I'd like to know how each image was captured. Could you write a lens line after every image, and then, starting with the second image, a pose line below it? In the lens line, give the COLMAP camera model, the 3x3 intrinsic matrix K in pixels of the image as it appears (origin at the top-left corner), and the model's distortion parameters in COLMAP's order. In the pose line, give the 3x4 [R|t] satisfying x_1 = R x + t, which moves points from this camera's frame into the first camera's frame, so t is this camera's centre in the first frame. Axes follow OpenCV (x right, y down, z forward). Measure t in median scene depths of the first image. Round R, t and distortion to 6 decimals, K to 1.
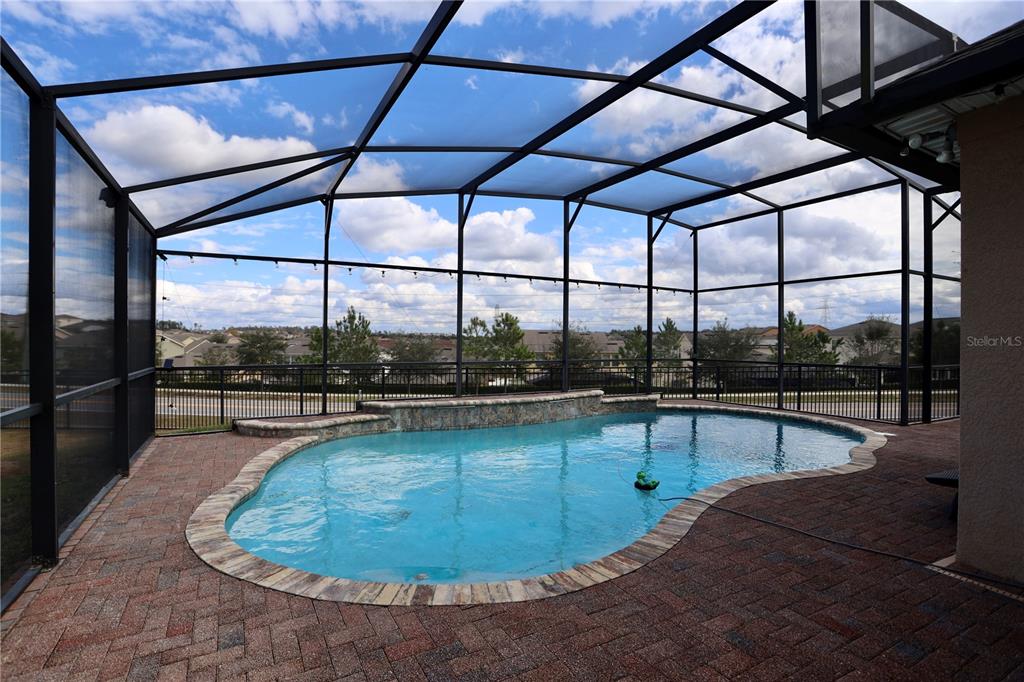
lens RADIAL K [[496.6, 0, 501.4], [0, 496.6, 341.8], [0, 0, 1]] dist [-0.073081, 0.029711]
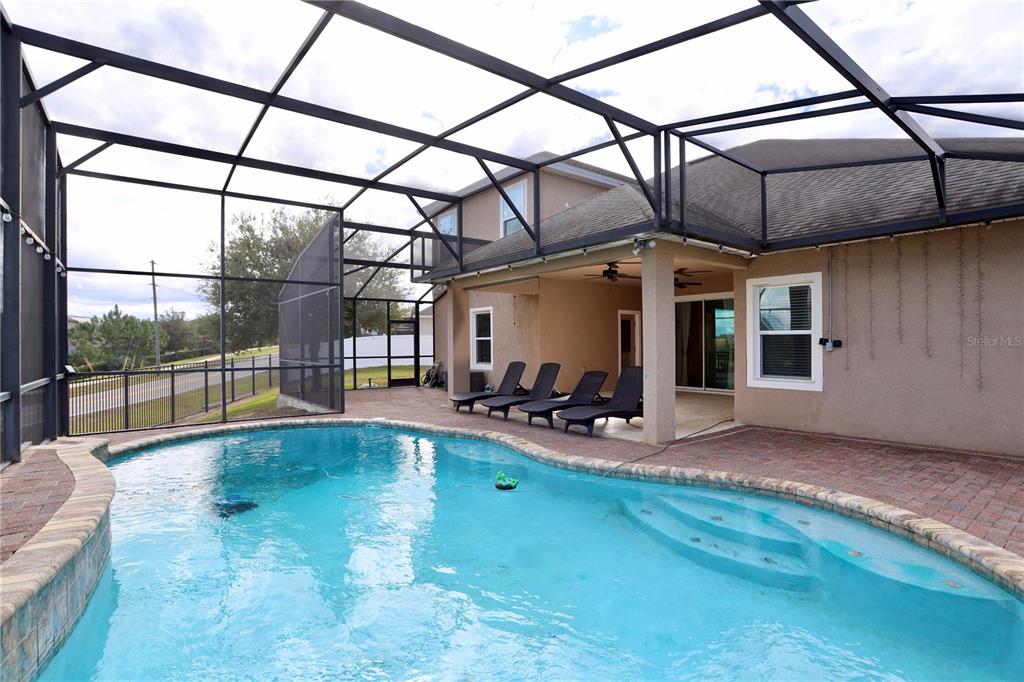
lens RADIAL K [[496.6, 0, 501.4], [0, 496.6, 341.8], [0, 0, 1]] dist [-0.073081, 0.029711]
pose [[-0.156871, -0.005739, 0.987602, -1.352721], [0.009741, 0.999925, 0.007358, -0.032533], [-0.987571, 0.010774, -0.156804, 2.386238]]
